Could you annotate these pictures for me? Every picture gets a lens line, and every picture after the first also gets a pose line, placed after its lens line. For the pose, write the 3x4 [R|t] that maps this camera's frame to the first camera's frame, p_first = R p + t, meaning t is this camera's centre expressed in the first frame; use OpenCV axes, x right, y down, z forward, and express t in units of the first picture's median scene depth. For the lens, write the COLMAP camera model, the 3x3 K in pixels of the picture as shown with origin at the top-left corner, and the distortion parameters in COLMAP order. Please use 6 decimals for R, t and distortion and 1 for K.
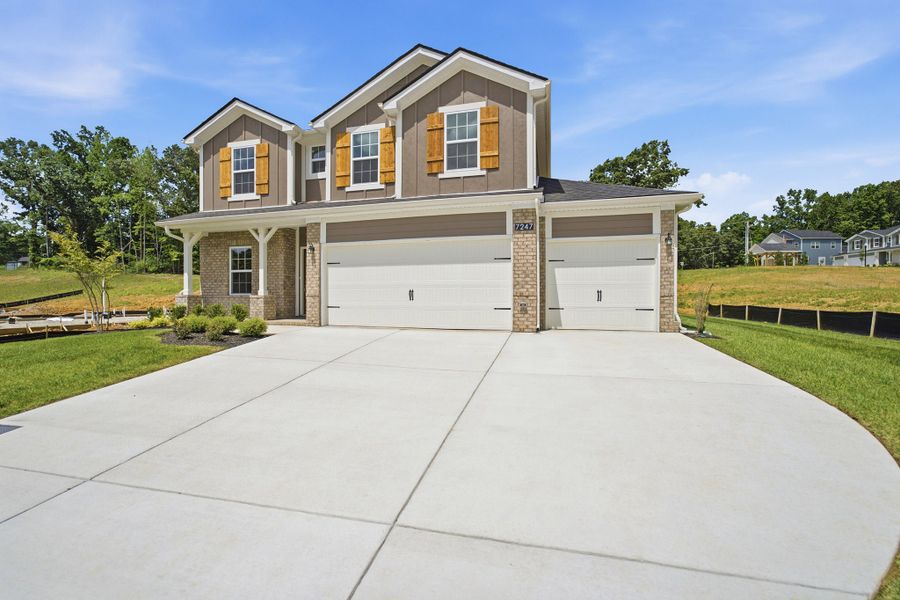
lens RADIAL K [[390.9, 0, 443.6], [0, 390.9, 296.1], [0, 0, 1]] dist [0.000627, 0.000303]
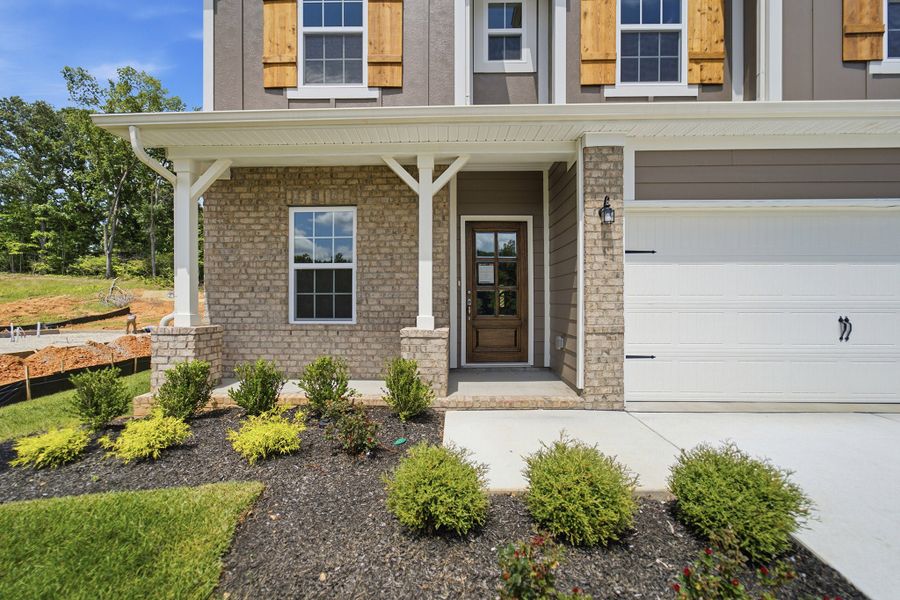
lens RADIAL K [[380.8, 0, 450.0], [0, 380.8, 300.0], [0, 0, 1]] dist [-0.017320, 0.007945]
pose [[0.964728, -0.001235, 0.263246, -0.543877], [0.000745, 0.999998, 0.001961, -0.031216], [-0.263248, -0.001695, 0.964727, 0.626473]]
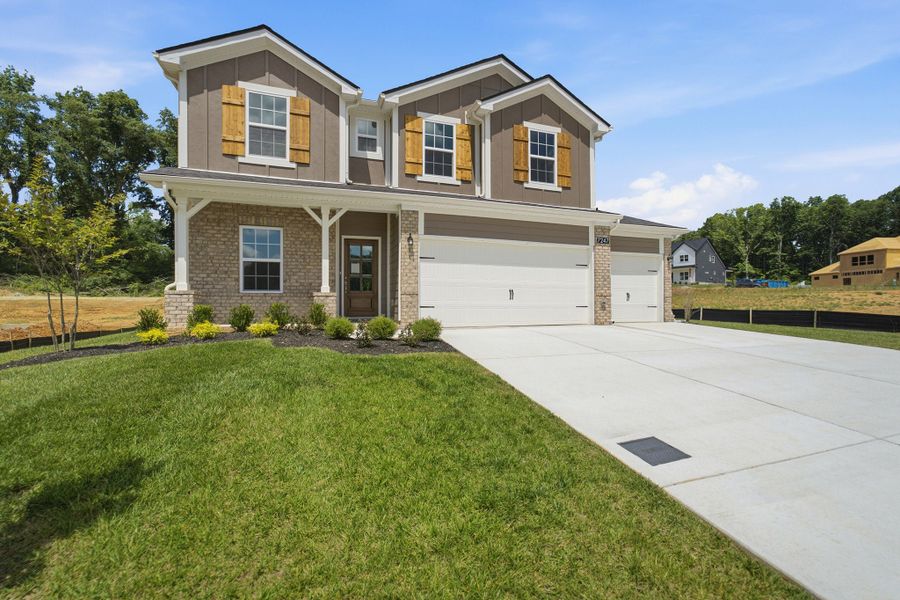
lens RADIAL K [[380.8, 0, 450.0], [0, 380.8, 300.0], [0, 0, 1]] dist [-0.017320, 0.007945]
pose [[0.821173, 0.001974, 0.570676, -0.698012], [-0.005188, 0.999979, 0.004005, 0.007626], [-0.570656, -0.006250, 0.821166, 0.225827]]
